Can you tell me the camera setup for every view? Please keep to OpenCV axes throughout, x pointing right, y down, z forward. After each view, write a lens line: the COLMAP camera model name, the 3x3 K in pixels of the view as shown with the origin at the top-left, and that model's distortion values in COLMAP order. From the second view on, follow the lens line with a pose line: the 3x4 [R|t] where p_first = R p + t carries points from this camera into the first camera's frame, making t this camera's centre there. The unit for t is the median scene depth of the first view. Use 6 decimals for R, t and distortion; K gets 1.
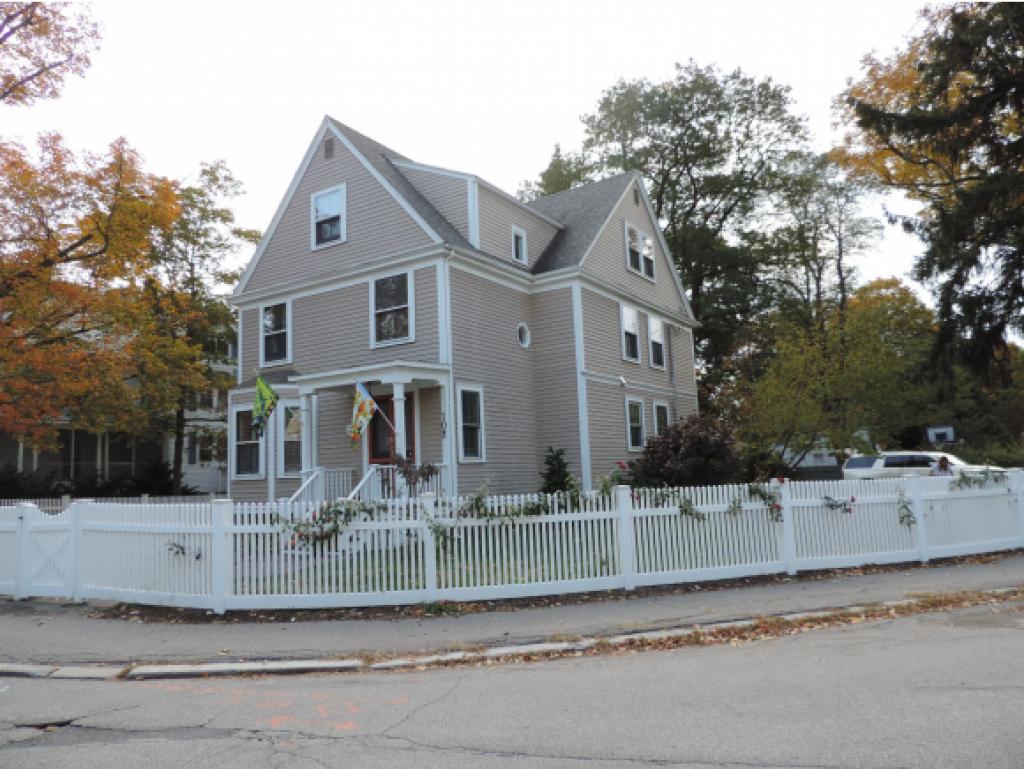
lens RADIAL K [[739.5, 0, 512.0], [0, 739.5, 384.5], [0, 0, 1]] dist [-0.022580, 0.006516]
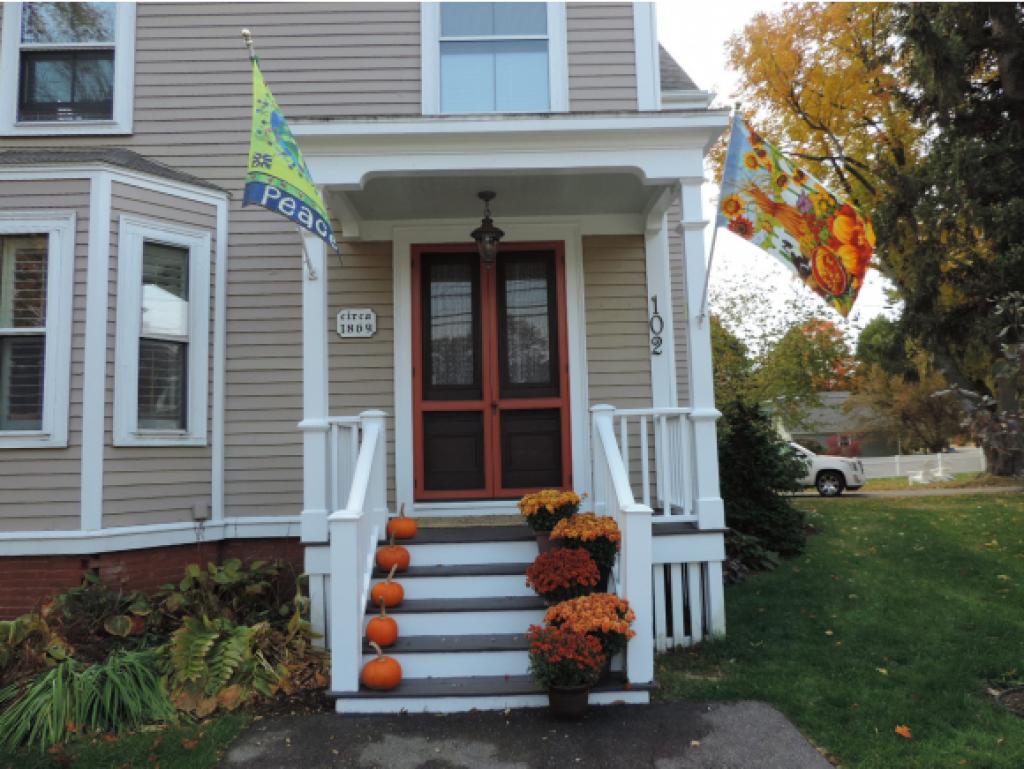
lens RADIAL K [[739.5, 0, 512.0], [0, 739.5, 384.5], [0, 0, 1]] dist [-0.022580, 0.006516]
pose [[0.835501, 0.072609, 0.544671, -0.322345], [-0.077933, 0.996869, -0.013345, 0.083795], [-0.543935, -0.031298, 0.838544, 0.576444]]
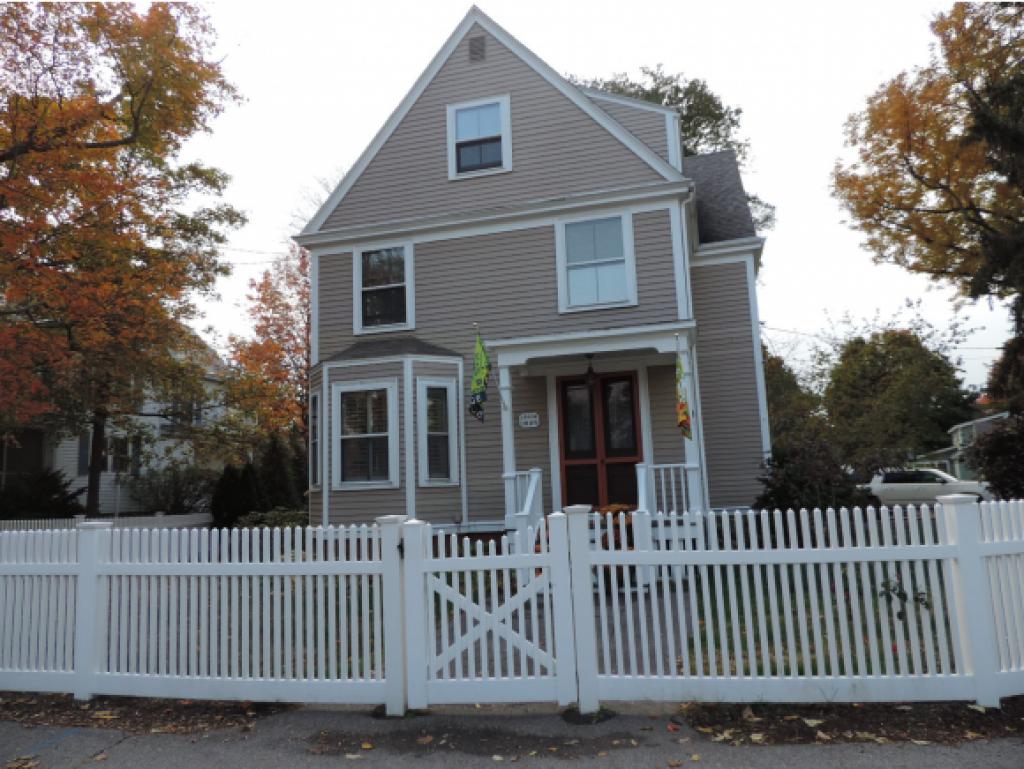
lens RADIAL K [[739.5, 0, 512.0], [0, 739.5, 384.5], [0, 0, 1]] dist [-0.022580, 0.006516]
pose [[0.952841, 0.045804, 0.299992, -0.414484], [-0.035842, 0.998611, -0.038630, 0.049746], [-0.301345, 0.026056, 0.953159, 0.271269]]
